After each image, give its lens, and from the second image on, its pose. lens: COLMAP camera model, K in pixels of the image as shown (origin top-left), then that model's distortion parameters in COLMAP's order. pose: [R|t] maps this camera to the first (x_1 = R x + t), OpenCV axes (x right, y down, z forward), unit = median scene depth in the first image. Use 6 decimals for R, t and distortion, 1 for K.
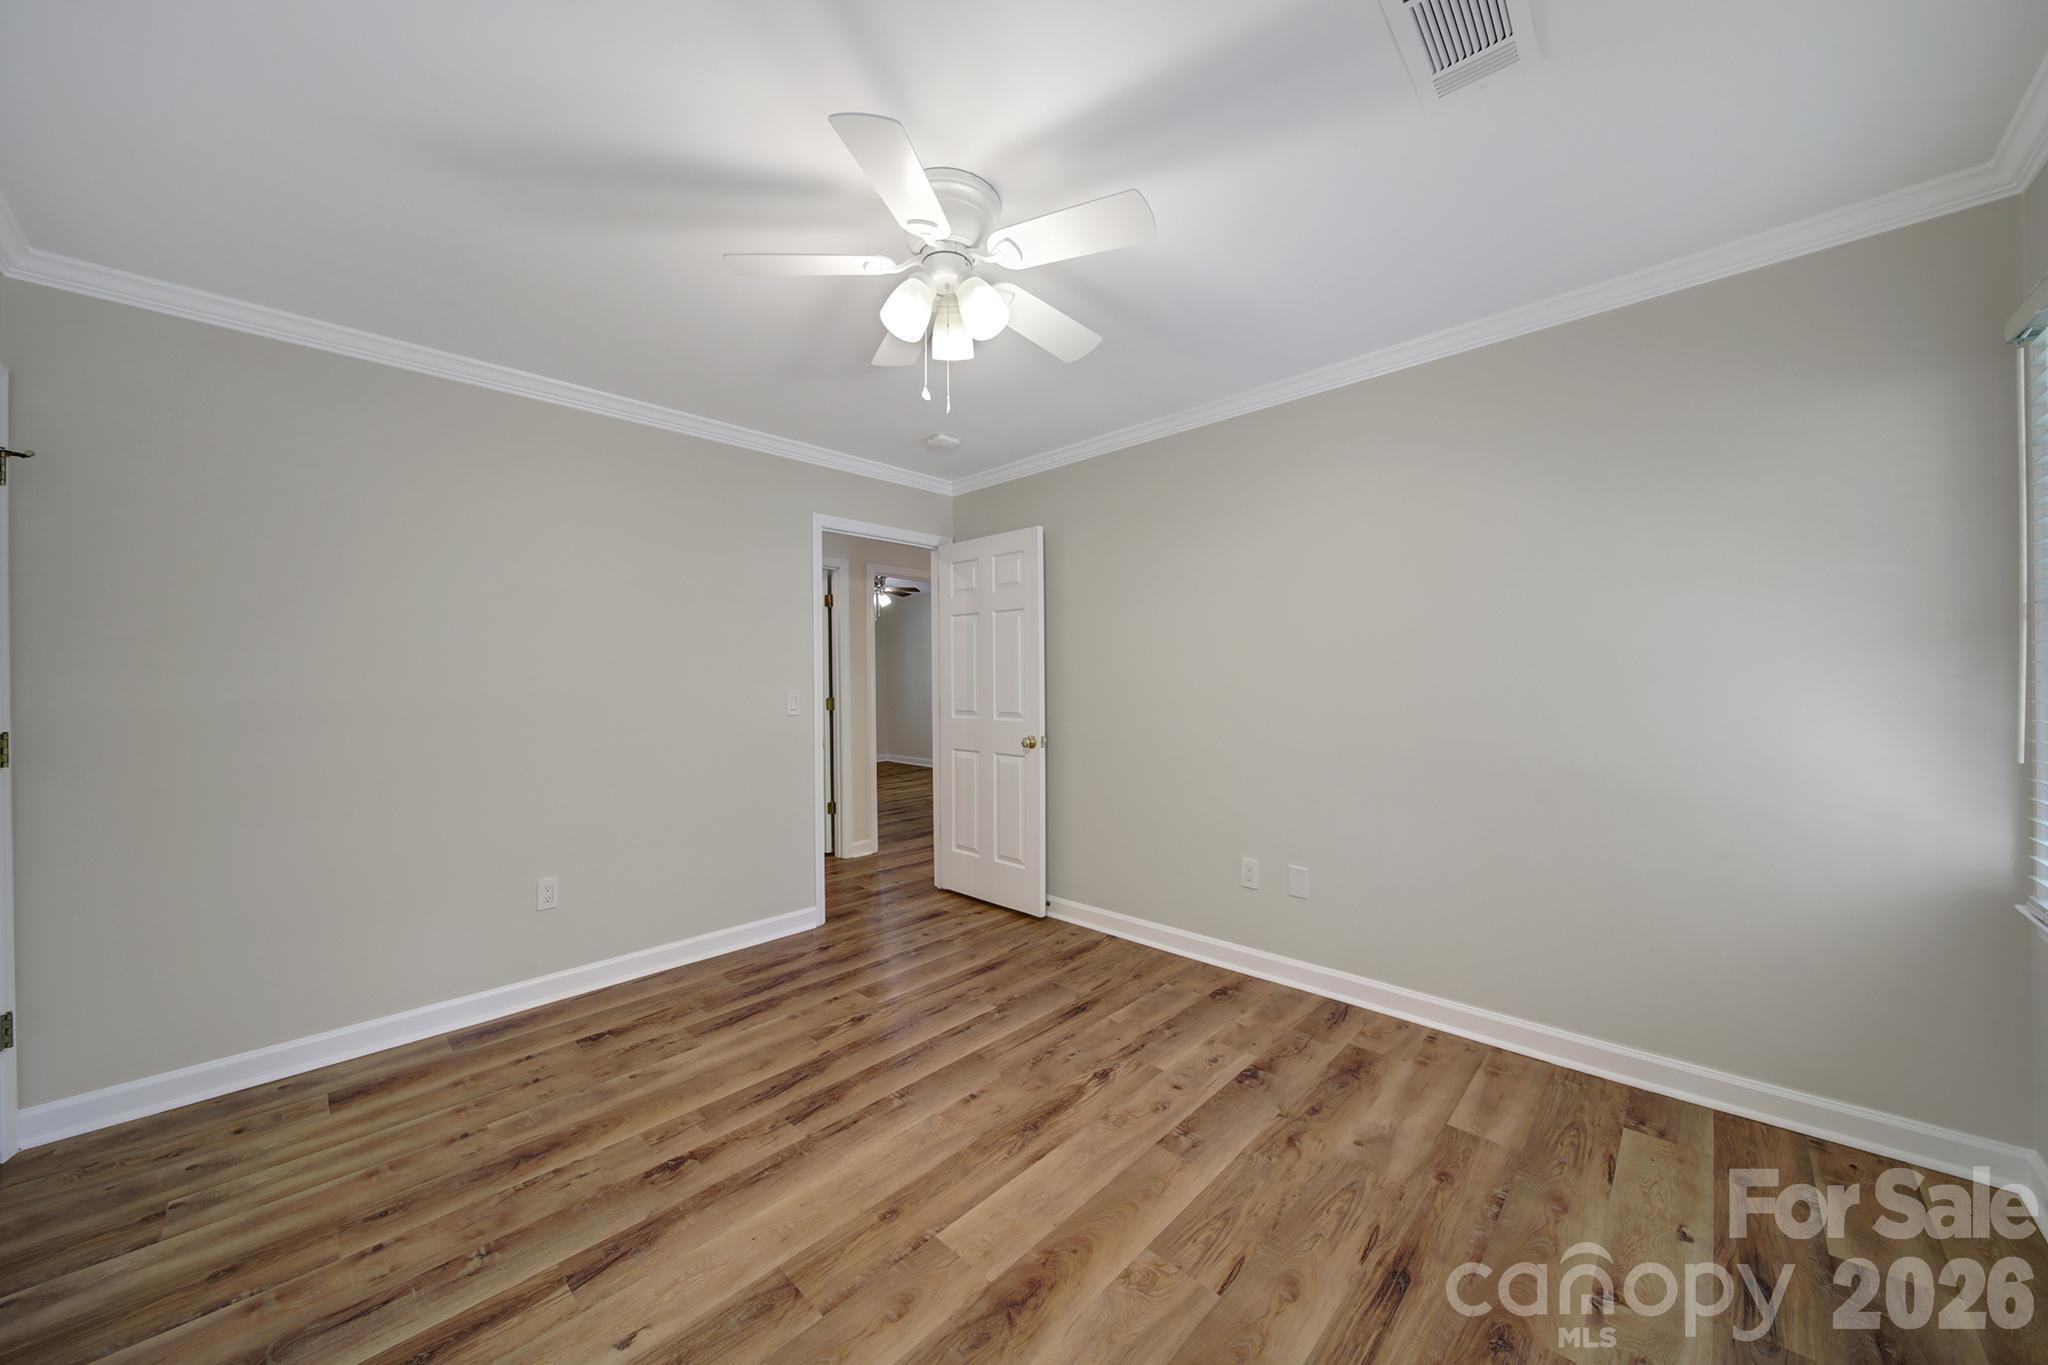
lens RADIAL K [[727.4, 0, 1027.2], [0, 727.4, 676.4], [0, 0, 1]] dist [-0.001674, -0.000298]
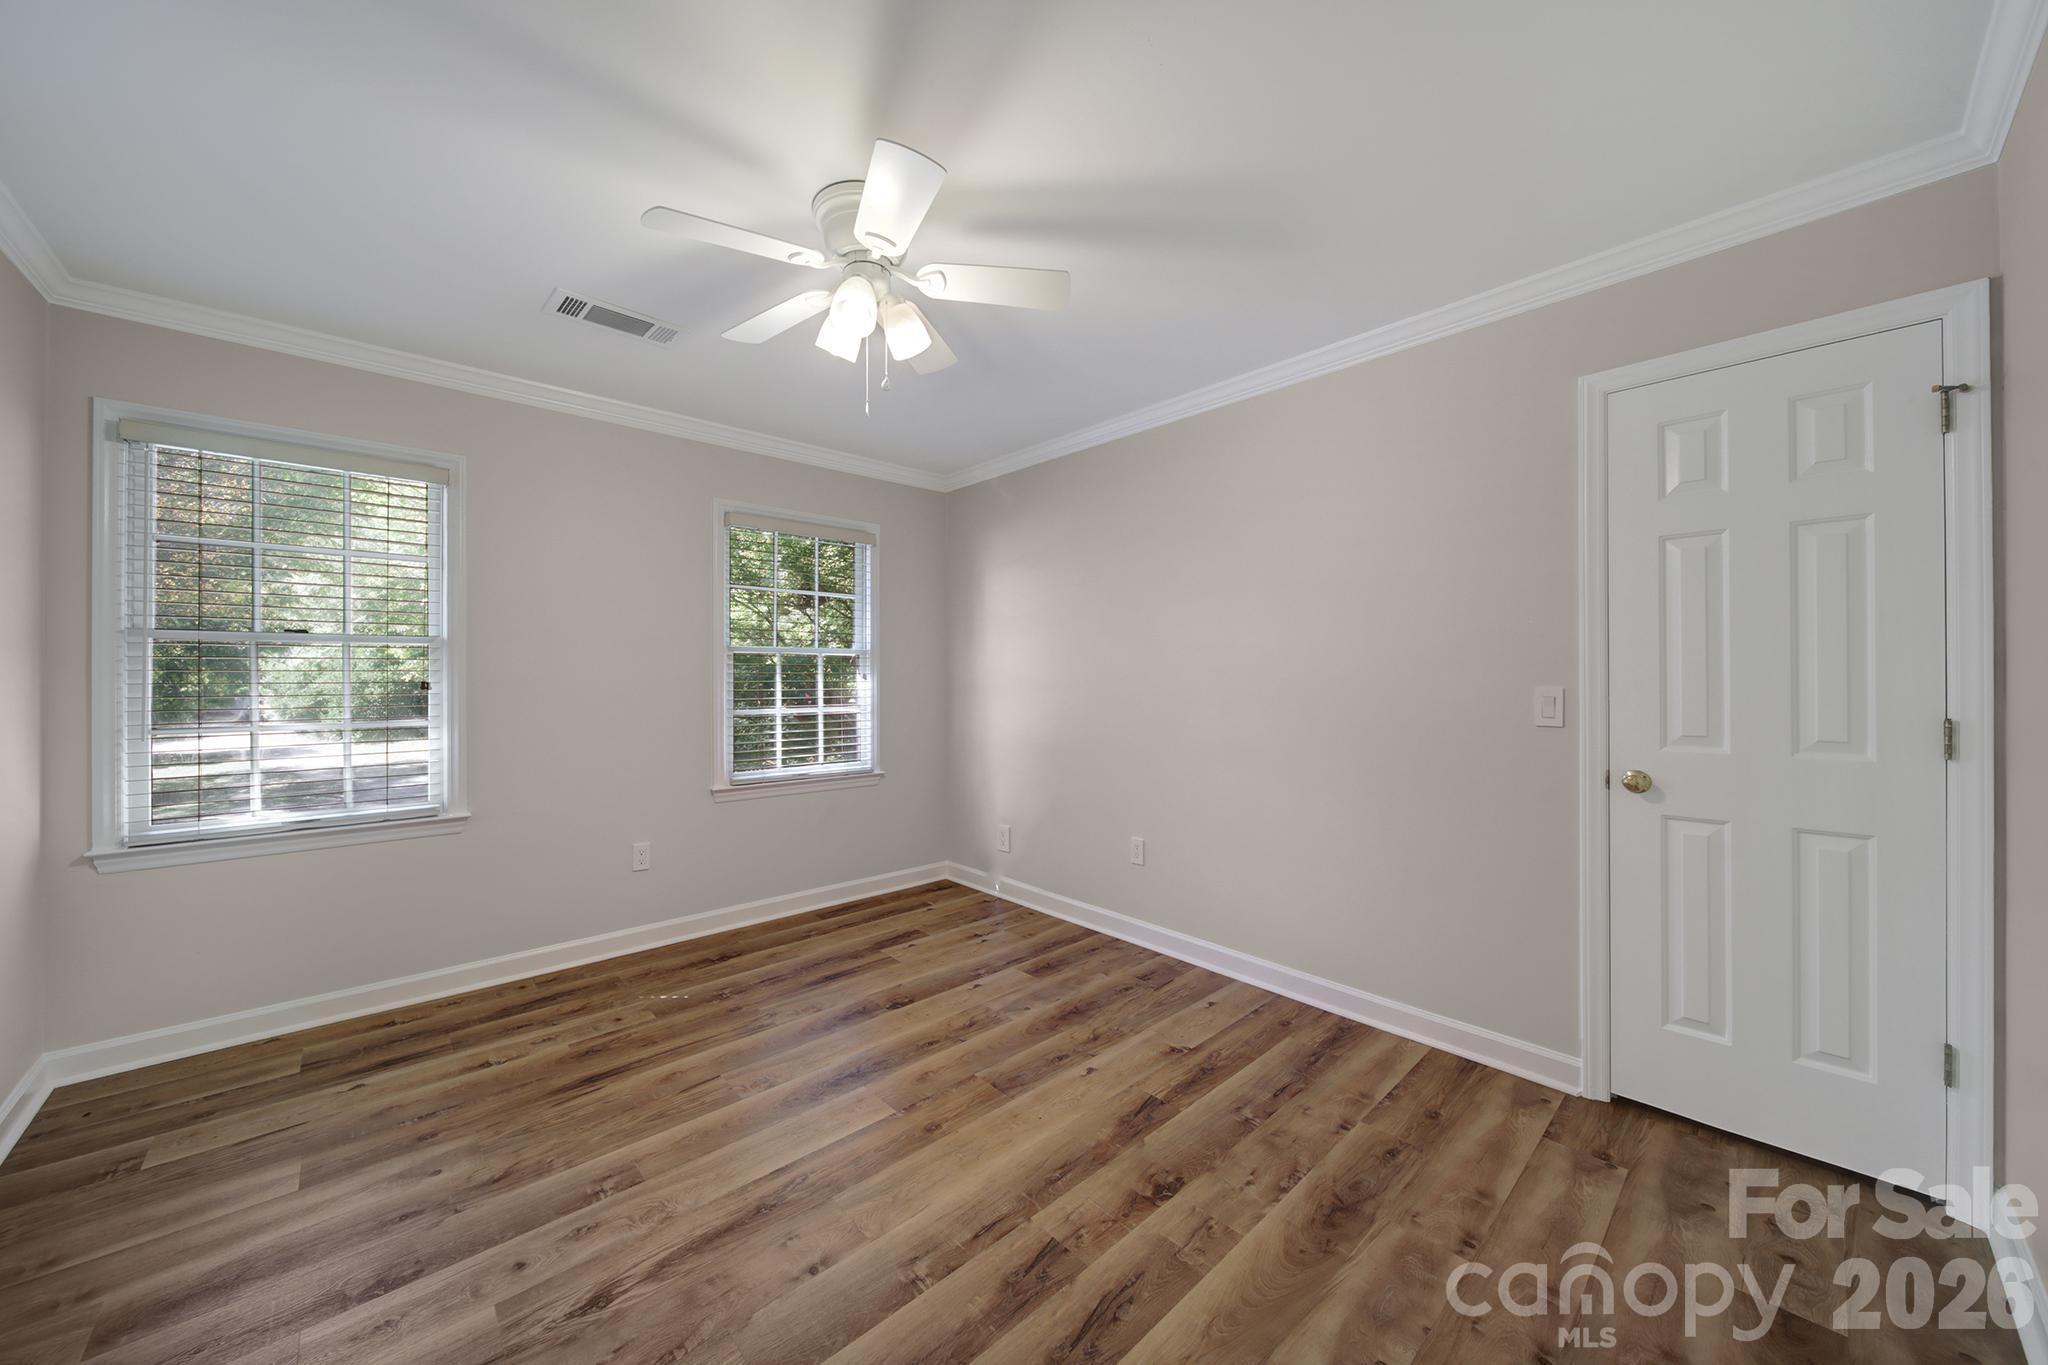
lens RADIAL K [[727.4, 0, 1027.2], [0, 727.4, 676.4], [0, 0, 1]] dist [-0.001674, -0.000298]
pose [[-0.998082, 0.013387, 0.060448, -0.381929], [0.013206, 0.999907, -0.003393, 0.016555], [-0.060488, -0.002589, -0.998166, 1.954864]]
